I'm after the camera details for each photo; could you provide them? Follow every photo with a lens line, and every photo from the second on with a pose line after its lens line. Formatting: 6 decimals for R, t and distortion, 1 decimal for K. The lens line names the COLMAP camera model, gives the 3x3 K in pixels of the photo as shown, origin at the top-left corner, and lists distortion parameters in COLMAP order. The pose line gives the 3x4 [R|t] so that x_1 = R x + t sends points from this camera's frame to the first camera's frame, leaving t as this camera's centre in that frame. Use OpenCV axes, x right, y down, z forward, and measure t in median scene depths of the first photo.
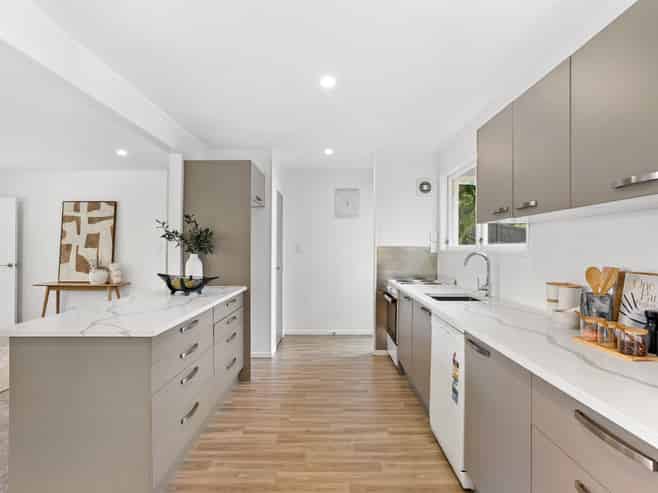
lens RADIAL K [[354.7, 0, 327.3], [0, 354.7, 247.9], [0, 0, 1]] dist [0.000179, 0.000204]
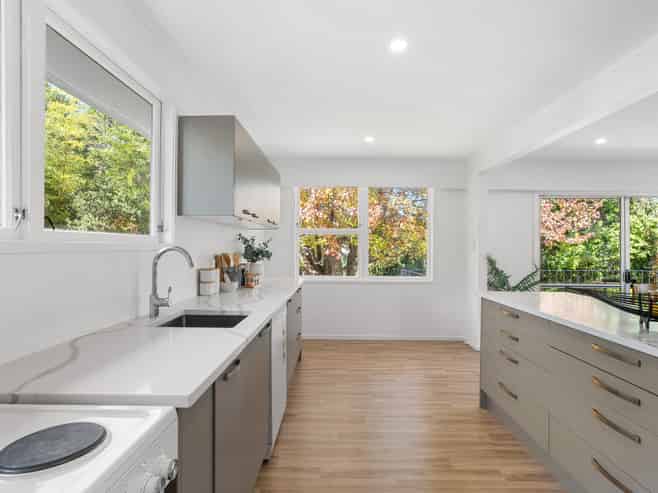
lens RADIAL K [[354.7, 0, 328.5], [0, 354.7, 246.5], [0, 0, 1]] dist [0.000179, 0.000204]
pose [[-0.999319, -0.001394, 0.036866, 0.056337], [-0.001479, 0.999996, -0.002276, 0.004642], [-0.036862, -0.002329, -0.999318, 0.840868]]
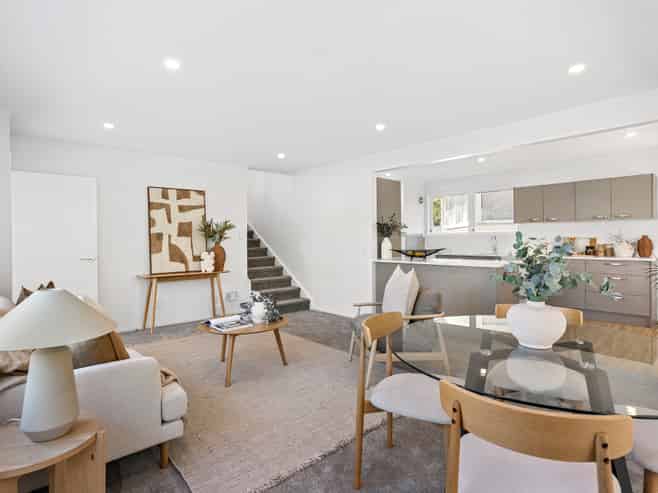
lens RADIAL K [[354.7, 0, 333.9], [0, 354.7, 243.7], [0, 0, 1]] dist [0.000179, 0.000204]
pose [[0.726772, -0.023092, 0.686491, -1.037756], [0.013126, 0.999719, 0.019732, 0.005112], [-0.686754, -0.005329, 0.726871, 0.002347]]
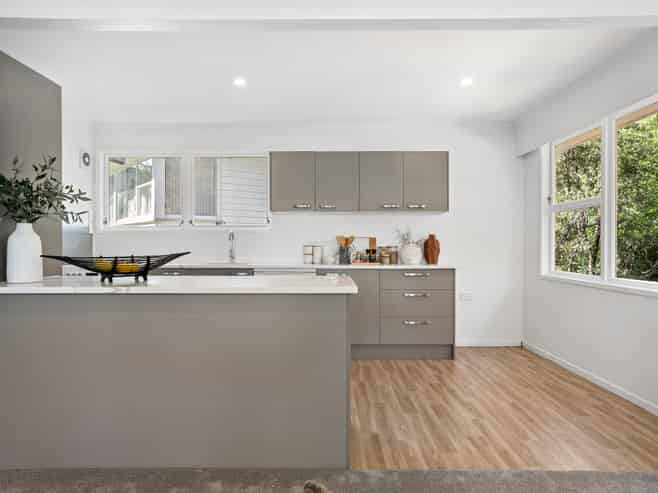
lens RADIAL K [[453.0, 0, 328.5], [0, 453.0, 245.3], [0, 0, 1]] dist [-0.035412, -0.000867]
pose [[-0.006052, -0.006269, 0.999962, -0.689232], [-0.002584, 0.999977, 0.006254, 0.028602], [-0.999978, -0.002546, -0.006068, 0.328382]]
